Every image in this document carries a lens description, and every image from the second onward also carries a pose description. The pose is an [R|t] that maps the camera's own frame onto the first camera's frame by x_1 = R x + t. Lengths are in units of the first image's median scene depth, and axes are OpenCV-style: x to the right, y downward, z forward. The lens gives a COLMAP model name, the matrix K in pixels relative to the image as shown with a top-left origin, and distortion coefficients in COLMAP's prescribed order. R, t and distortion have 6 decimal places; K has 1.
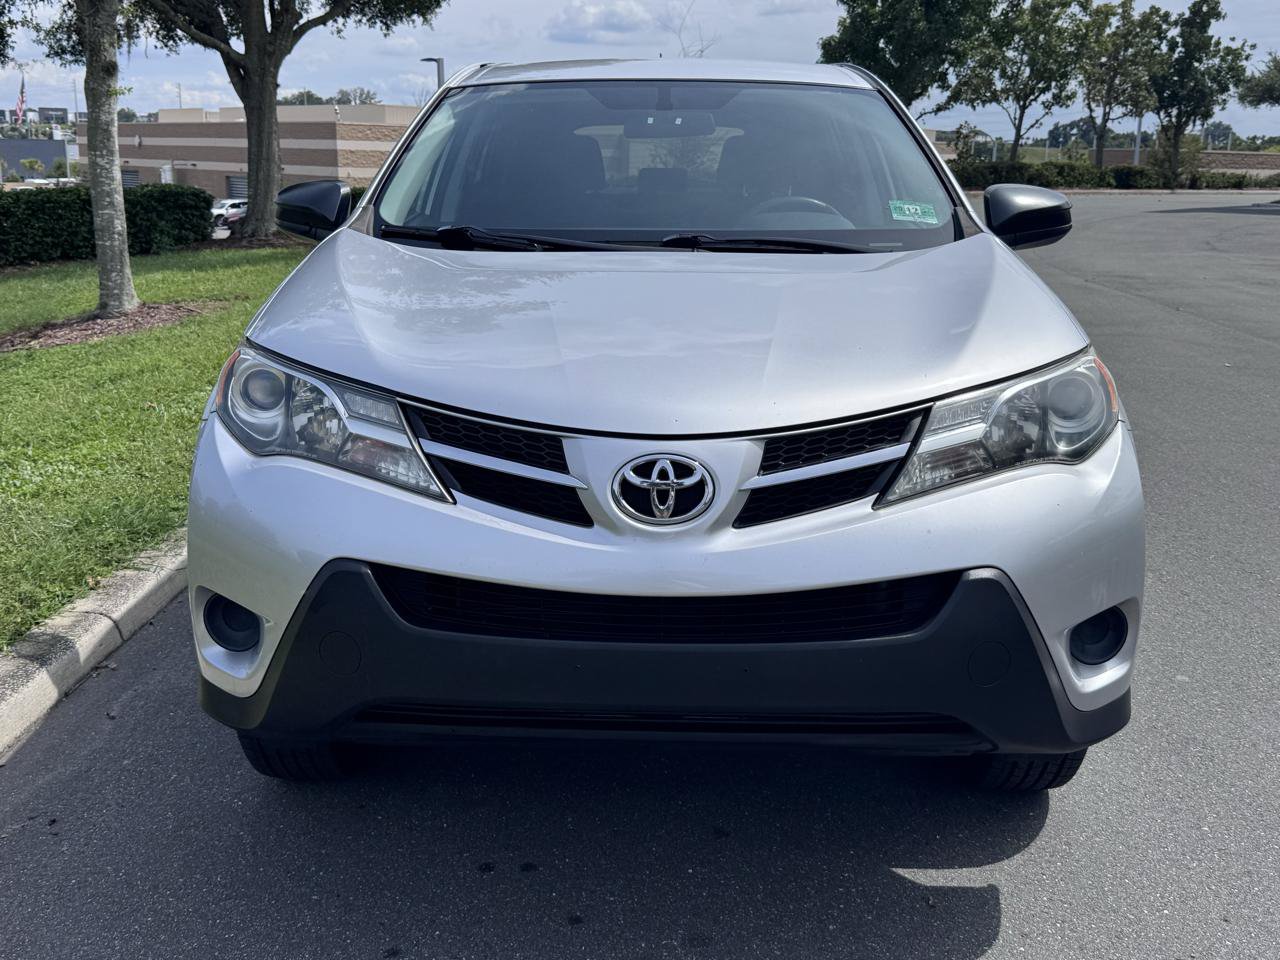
lens RADIAL K [[1365.0, 0, 640.0], [0, 1365.0, 480.0], [0, 0, 1]] dist [0.158495, -0.365063]
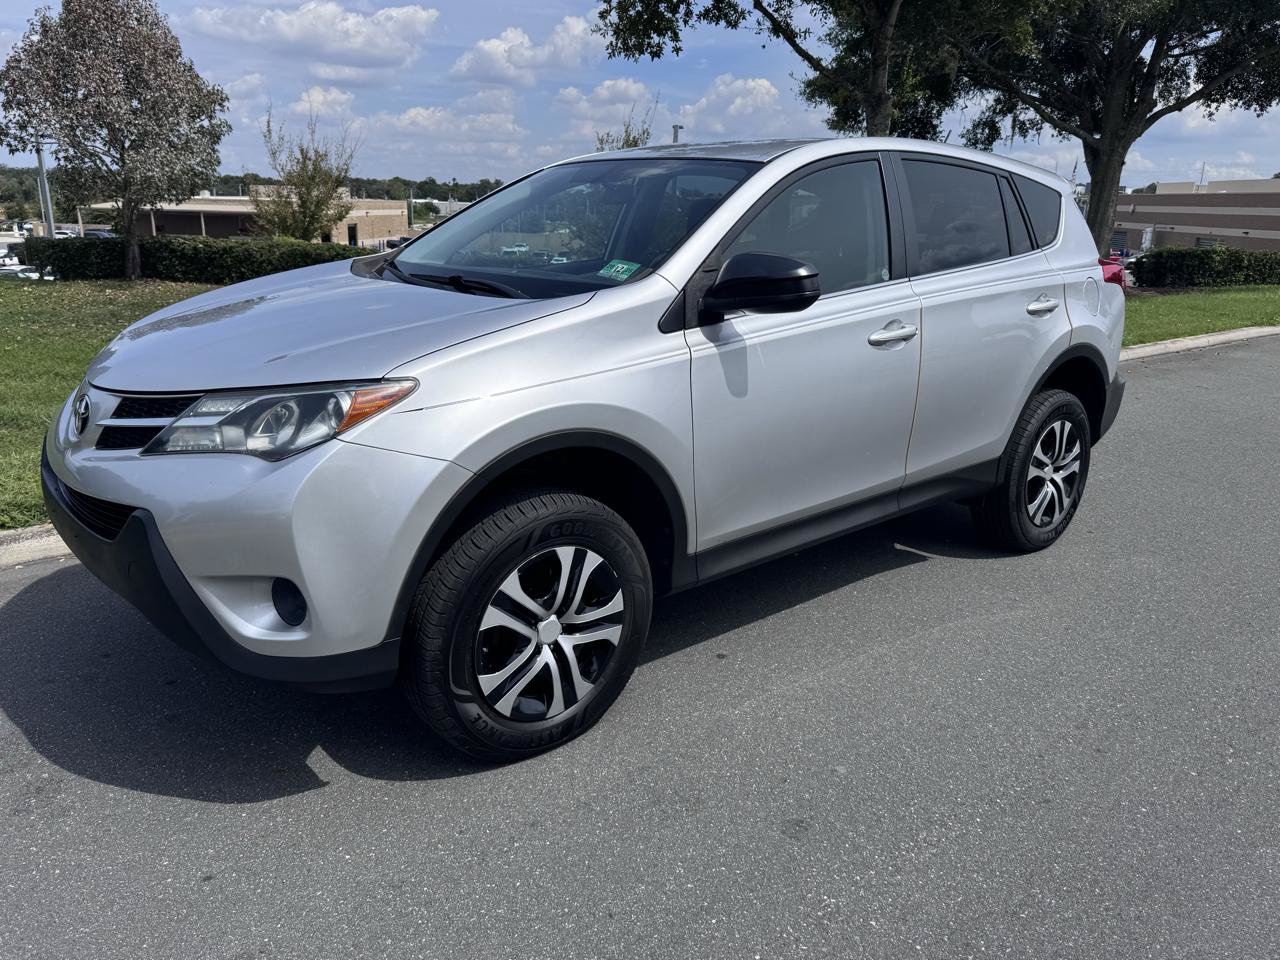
lens RADIAL K [[1049.5, 0, 674.0], [0, 1049.5, 473.0], [0, 0, 1]] dist [0.014833, 0.003828]
pose [[0.673926, 0.191918, -0.713436, 0.170499], [-0.187328, 0.978502, 0.086268, -0.020677], [0.714655, 0.075508, 0.695390, 0.082074]]
